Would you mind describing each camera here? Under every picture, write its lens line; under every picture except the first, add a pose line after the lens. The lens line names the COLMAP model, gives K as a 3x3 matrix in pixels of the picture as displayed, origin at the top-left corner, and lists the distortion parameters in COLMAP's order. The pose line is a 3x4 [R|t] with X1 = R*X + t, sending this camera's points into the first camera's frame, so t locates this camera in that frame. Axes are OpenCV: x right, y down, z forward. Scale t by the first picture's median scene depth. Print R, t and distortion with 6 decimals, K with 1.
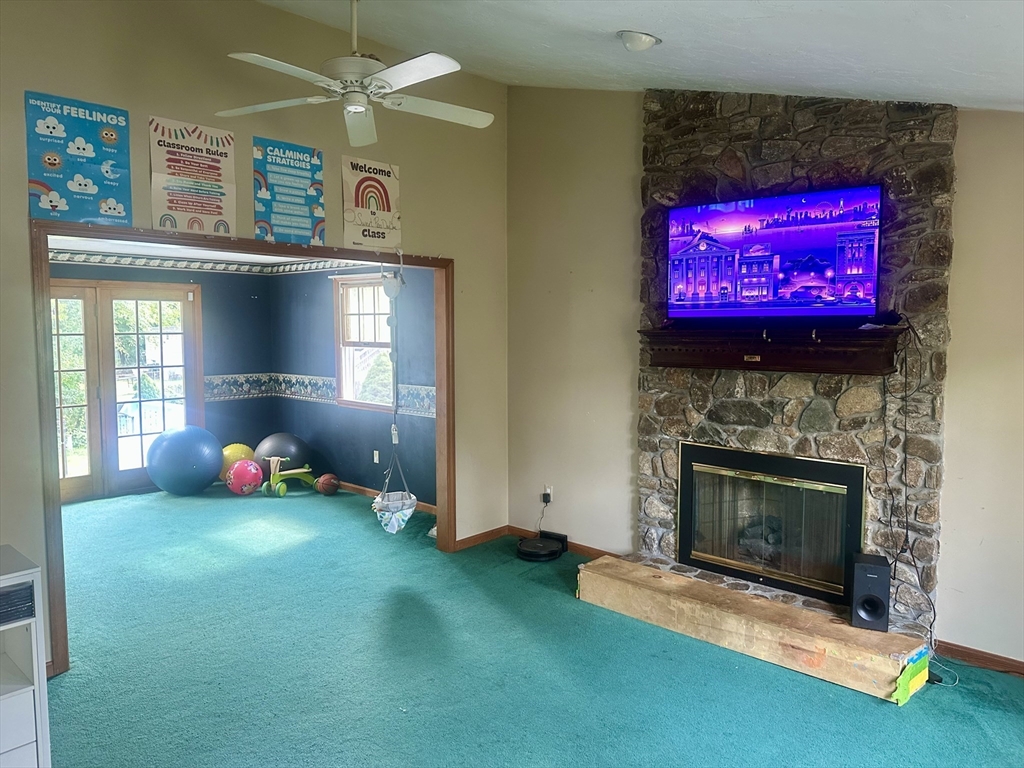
lens RADIAL K [[716.5, 0, 515.6], [0, 716.5, 380.4], [0, 0, 1]] dist [0.099974, -0.156274]
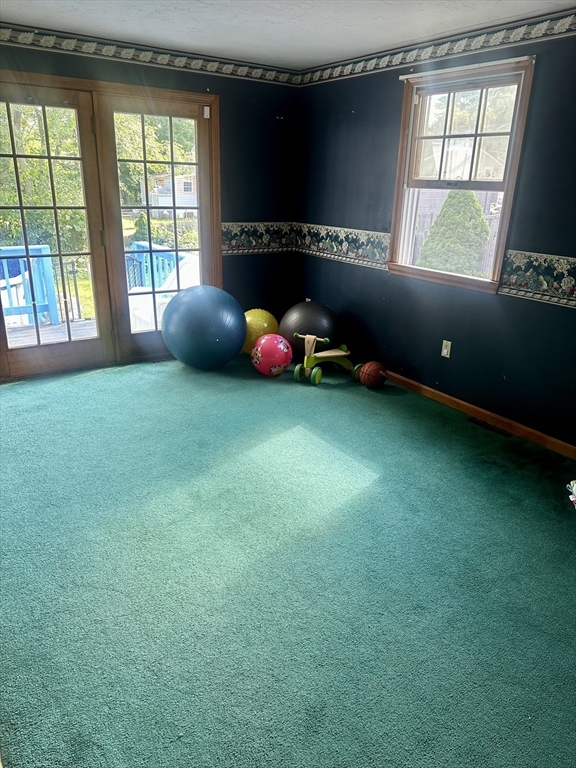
lens RADIAL K [[537.3, 0, 297.6], [0, 537.3, 386.4], [0, 0, 1]] dist [0.099974, -0.156274]
pose [[0.977974, 0.100508, -0.182935, -0.349264], [-0.045681, 0.958247, 0.282270, -0.009058], [0.203667, -0.267696, 0.941732, 0.640053]]
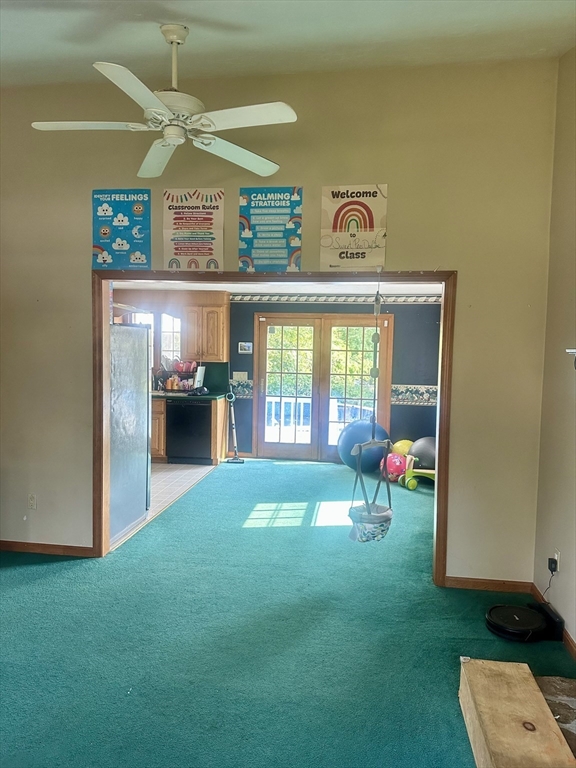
lens RADIAL K [[537.3, 0, 297.6], [0, 537.3, 386.4], [0, 0, 1]] dist [0.099974, -0.156274]
pose [[0.568104, 0.075408, -0.819495, 0.429542], [-0.084701, 0.995862, 0.032919, -0.032270], [0.818587, 0.050710, 0.572140, 0.502388]]
